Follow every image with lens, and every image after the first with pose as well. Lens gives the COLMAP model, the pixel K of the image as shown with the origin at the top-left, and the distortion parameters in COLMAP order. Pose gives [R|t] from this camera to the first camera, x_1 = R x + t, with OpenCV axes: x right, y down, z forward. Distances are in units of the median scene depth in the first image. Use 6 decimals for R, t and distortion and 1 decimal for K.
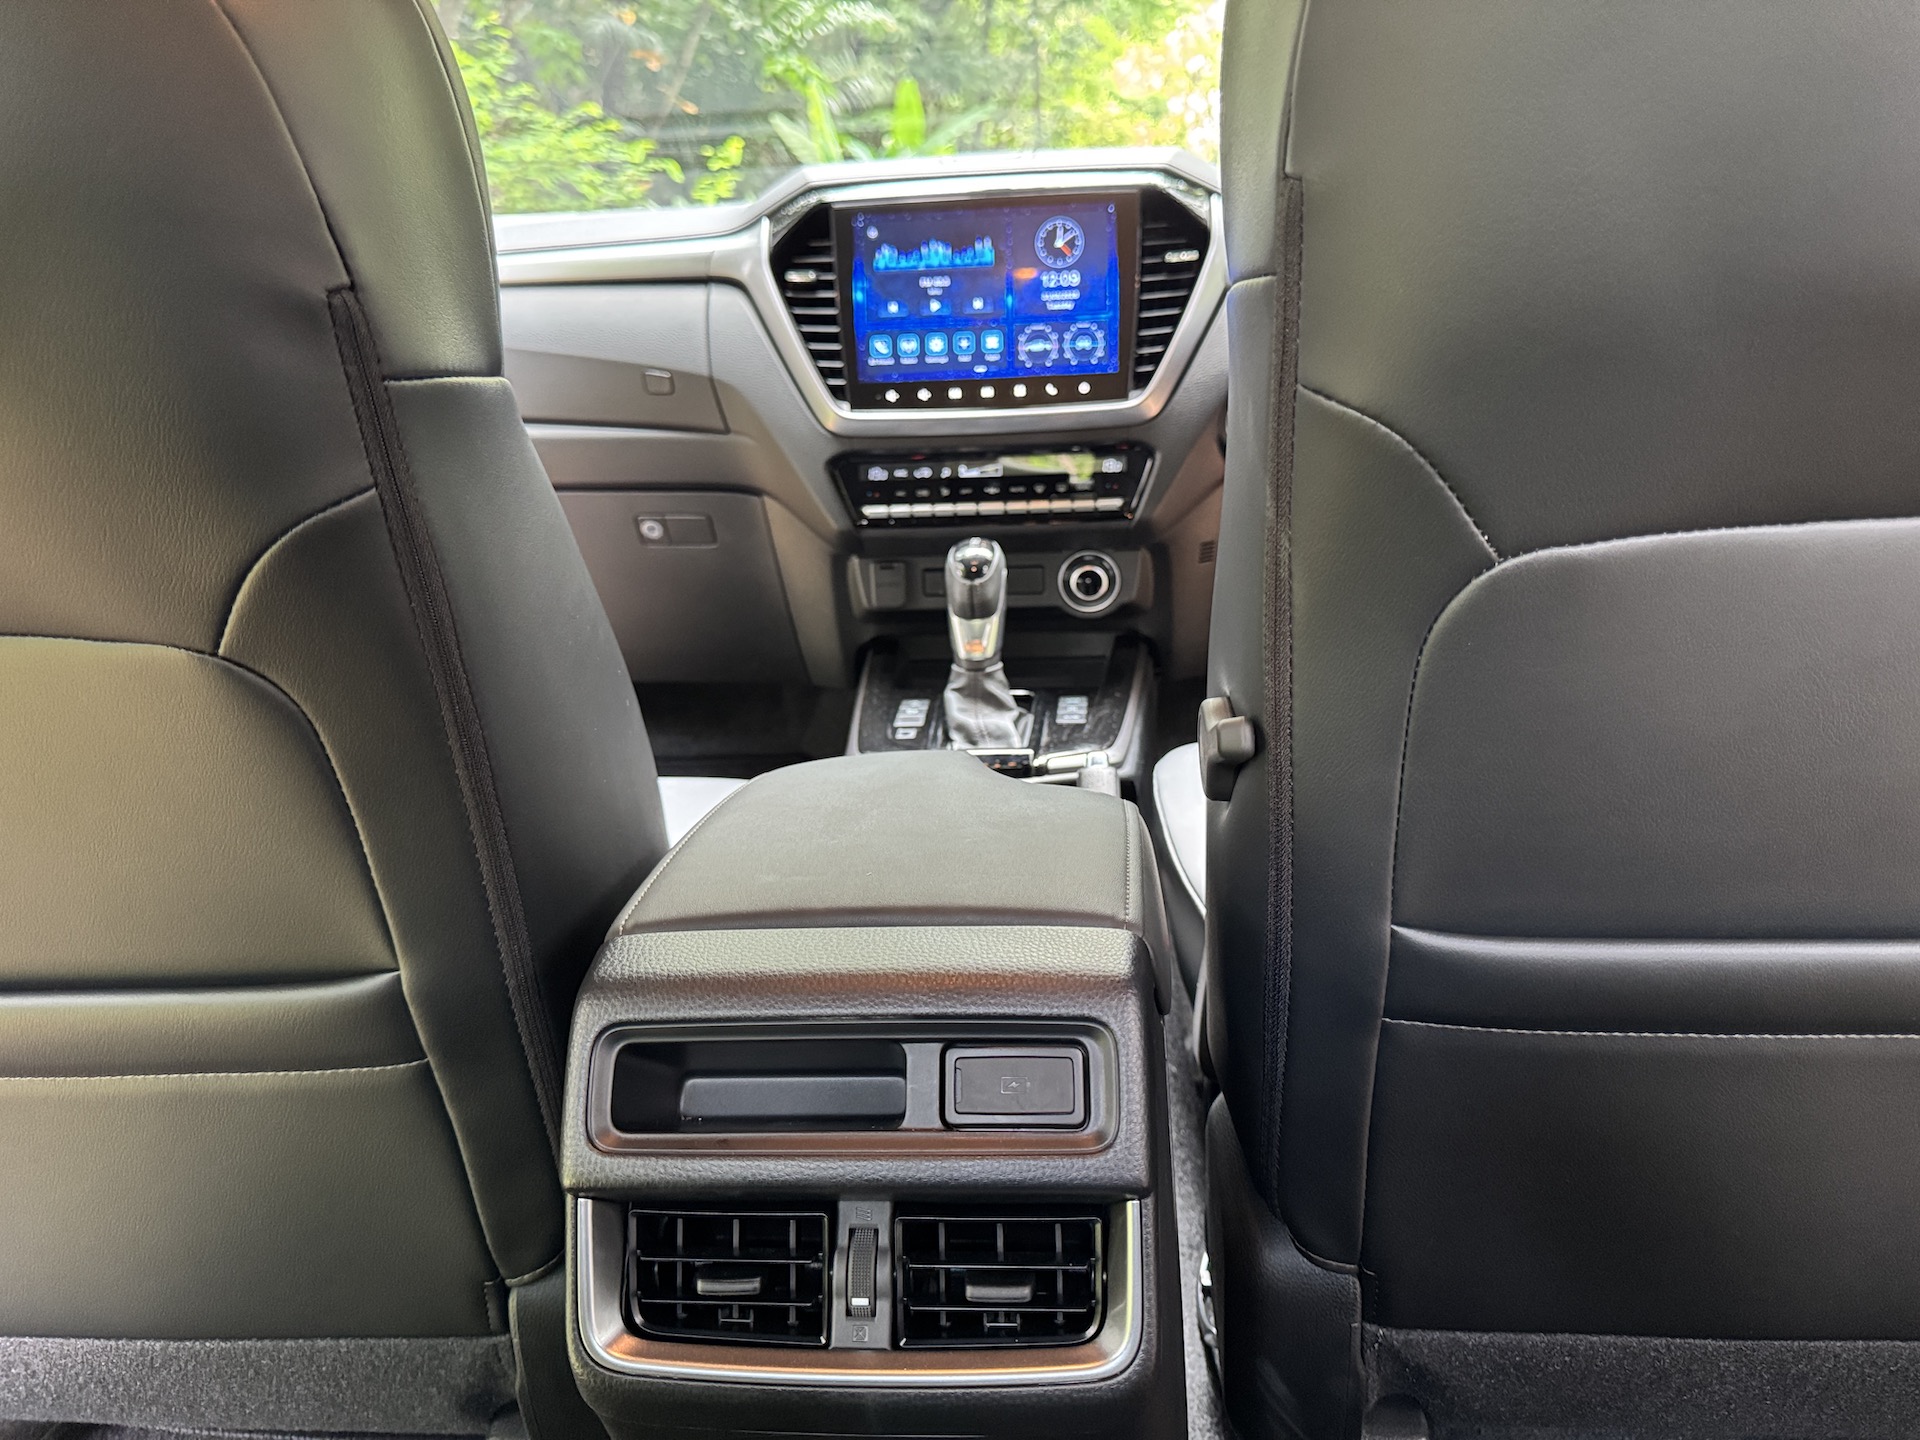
lens RADIAL K [[1358.4, 0, 956.7], [0, 1358.4, 733.8], [0, 0, 1]] dist [0.033714, -0.053809]
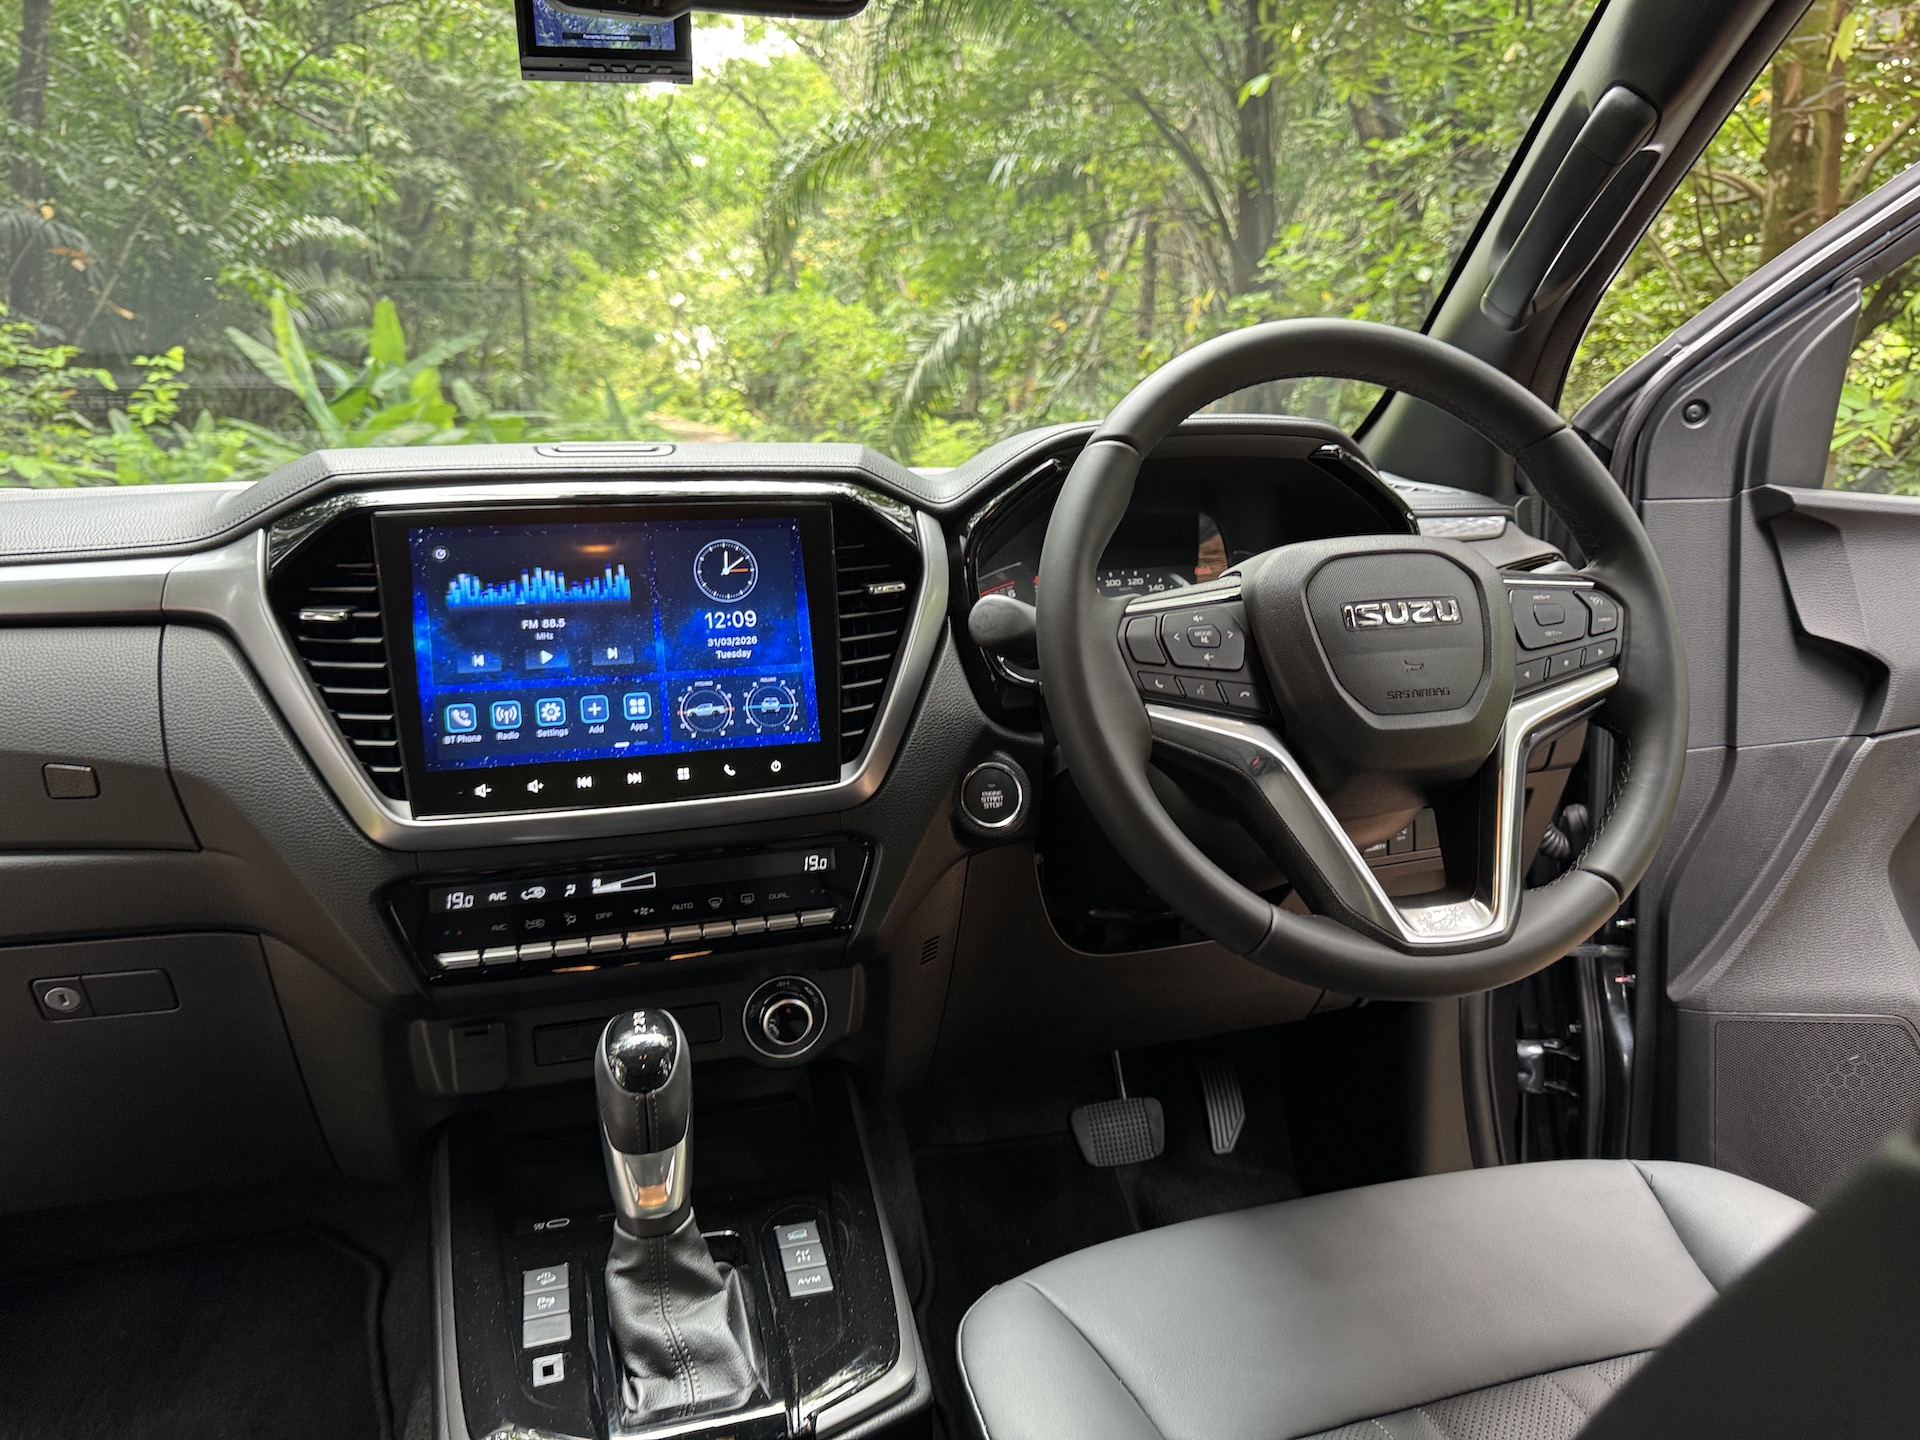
lens RADIAL K [[1358.4, 0, 973.1], [0, 1358.4, 724.8], [0, 0, 1]] dist [0.033714, -0.053809]
pose [[0.933794, -0.043648, 0.355140, -0.057178], [0.098118, 0.985722, -0.136839, -0.161405], [-0.344097, 0.162625, 0.924744, 0.295856]]
